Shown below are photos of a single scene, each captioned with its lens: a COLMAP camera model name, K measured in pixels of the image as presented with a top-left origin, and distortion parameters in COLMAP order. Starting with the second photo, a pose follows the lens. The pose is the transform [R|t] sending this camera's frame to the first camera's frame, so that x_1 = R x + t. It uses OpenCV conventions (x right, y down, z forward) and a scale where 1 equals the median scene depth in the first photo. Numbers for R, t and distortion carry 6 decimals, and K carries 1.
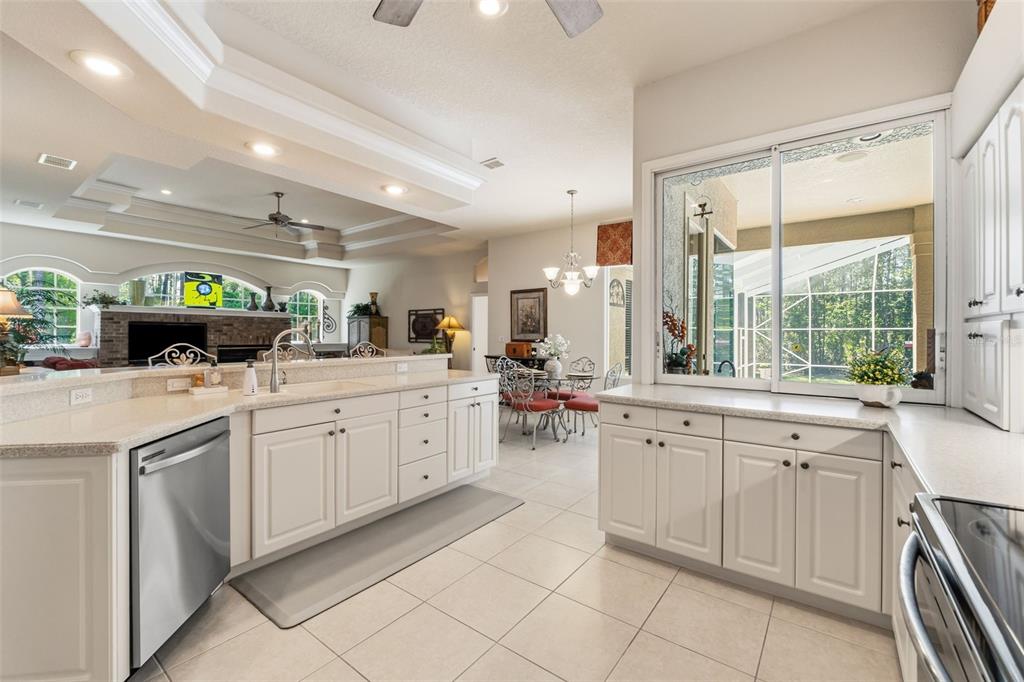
lens RADIAL K [[440.1, 0, 513.2], [0, 440.1, 331.5], [0, 0, 1]] dist [-0.001898, -0.000513]
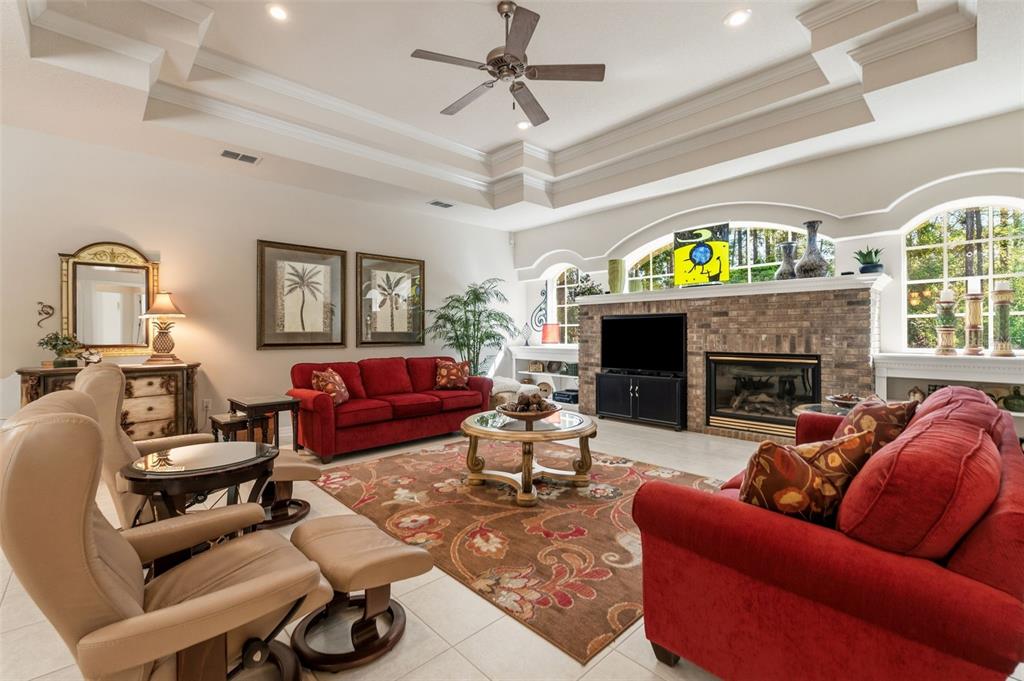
lens RADIAL K [[438.9, 0, 509.7], [0, 438.9, 333.7], [0, 0, 1]] dist [0.000122, -0.000039]
pose [[-0.182598, -0.007694, -0.983158, -0.107086], [0.007604, 0.999928, -0.009238, 0.014832], [0.983158, -0.009163, -0.182526, 1.087845]]
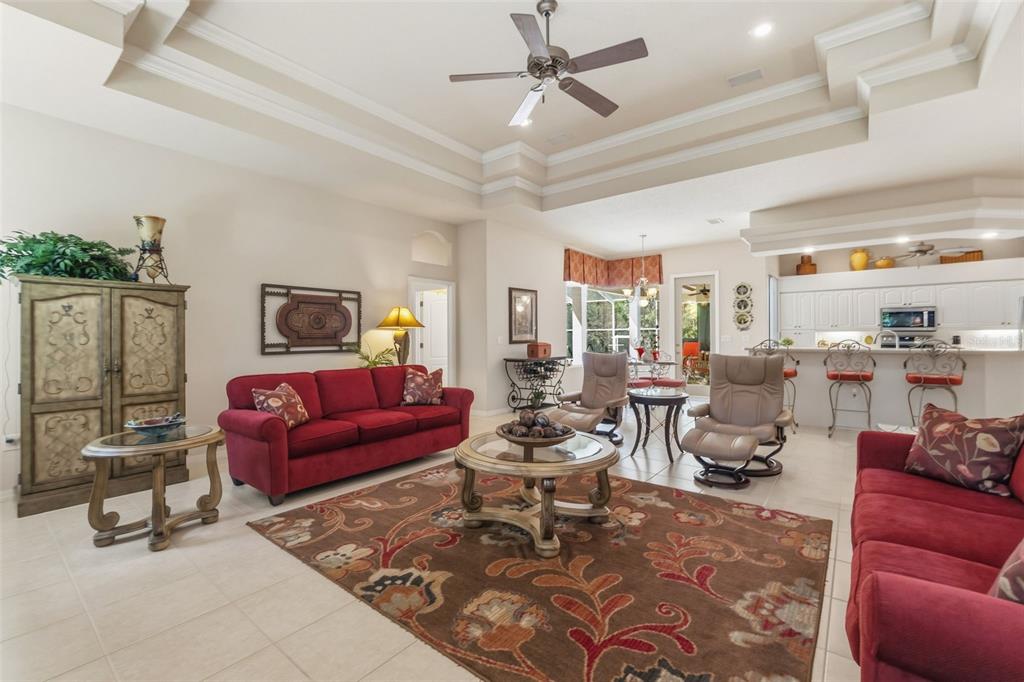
lens RADIAL K [[421.6, 0, 519.1], [0, 421.6, 334.6], [0, 0, 1]] dist [0.000088, 0.000169]
pose [[0.017374, -0.001030, 0.999849, -0.936346], [0.001274, 0.999999, 0.001008, 0.004952], [-0.999848, 0.001256, 0.017376, 1.030007]]
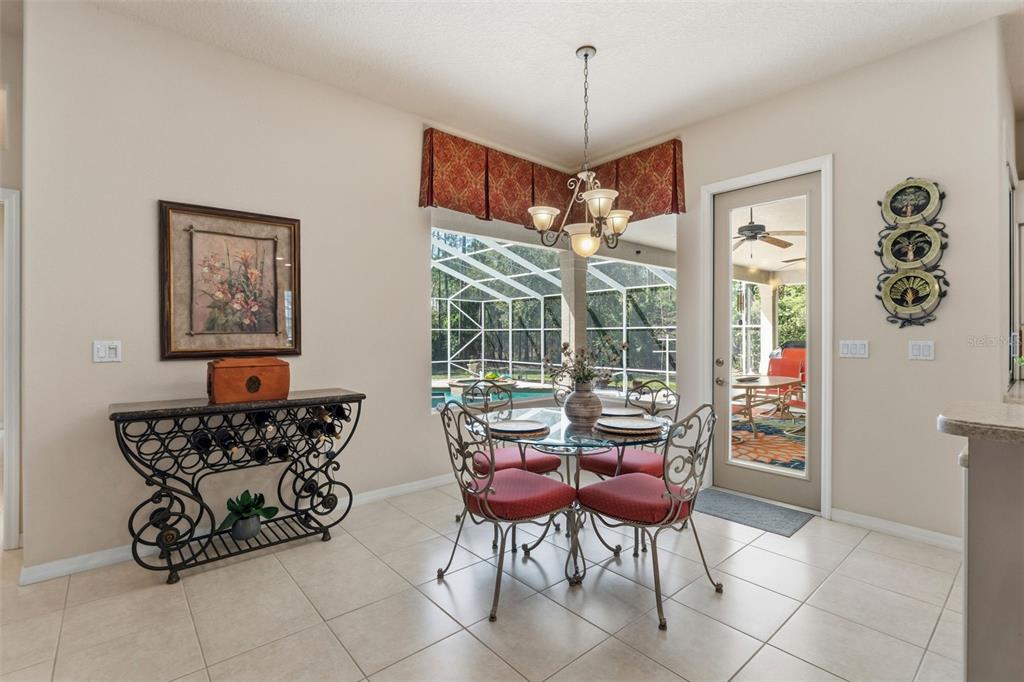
lens RADIAL K [[459.7, 0, 518.7], [0, 459.7, 337.6], [0, 0, 1]] dist [-0.001248, -0.000333]
pose [[0.211415, -0.010052, 0.977345, -0.295341], [-0.002552, 0.999938, 0.010836, 0.003354], [-0.977393, -0.004785, 0.211376, 0.716413]]
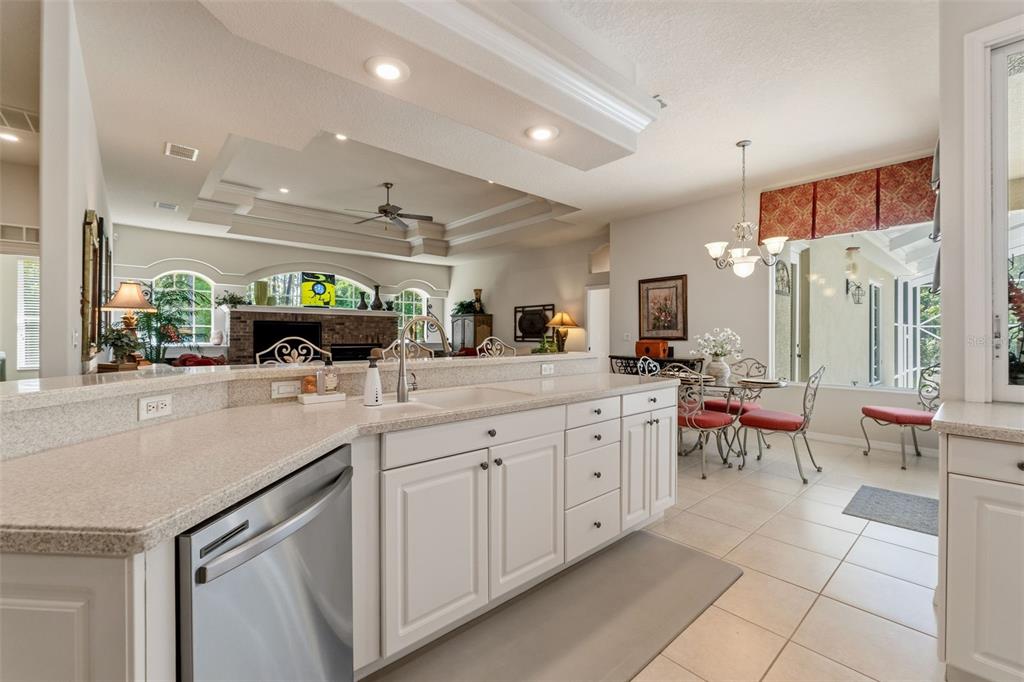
lens RADIAL K [[438.9, 0, 509.7], [0, 438.9, 334.2], [0, 0, 1]] dist [0.000122, -0.000039]
pose [[0.979226, -0.003630, -0.202740, -0.083437], [0.004304, 0.999987, 0.002884, 0.009312], [0.202726, -0.003696, 0.979228, 0.121939]]
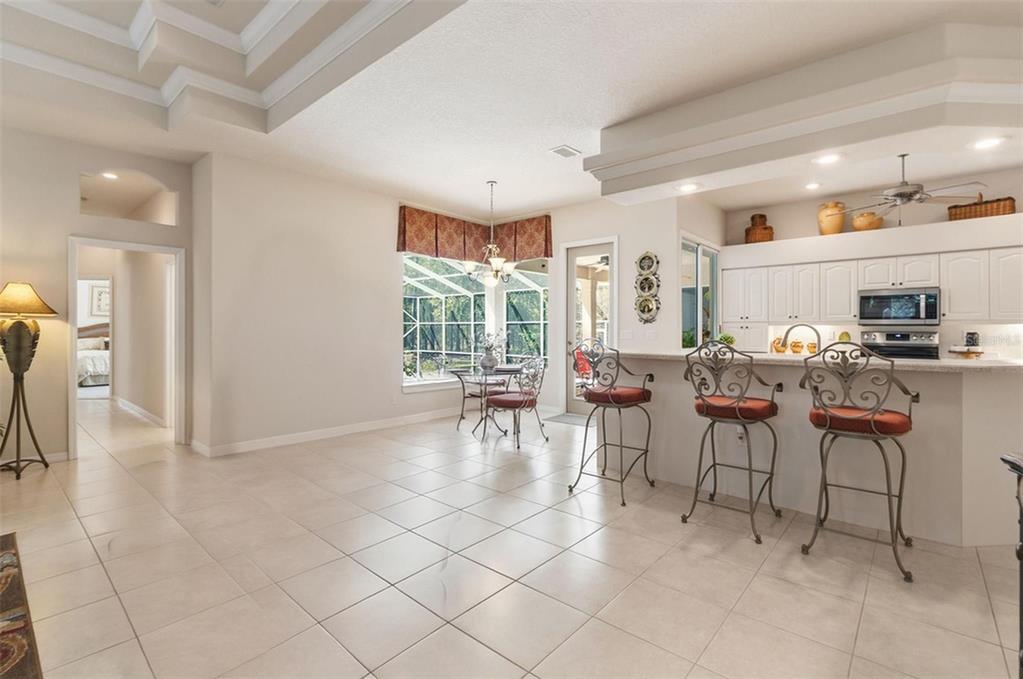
lens RADIAL K [[456.5, 0, 515.1], [0, 456.5, 330.8], [0, 0, 1]] dist [-0.000319, 0.000017]
pose [[0.070088, -0.009964, 0.997491, -0.657205], [-0.004506, 0.999937, 0.010305, 0.003163], [-0.997531, -0.005217, 0.070038, 0.651033]]
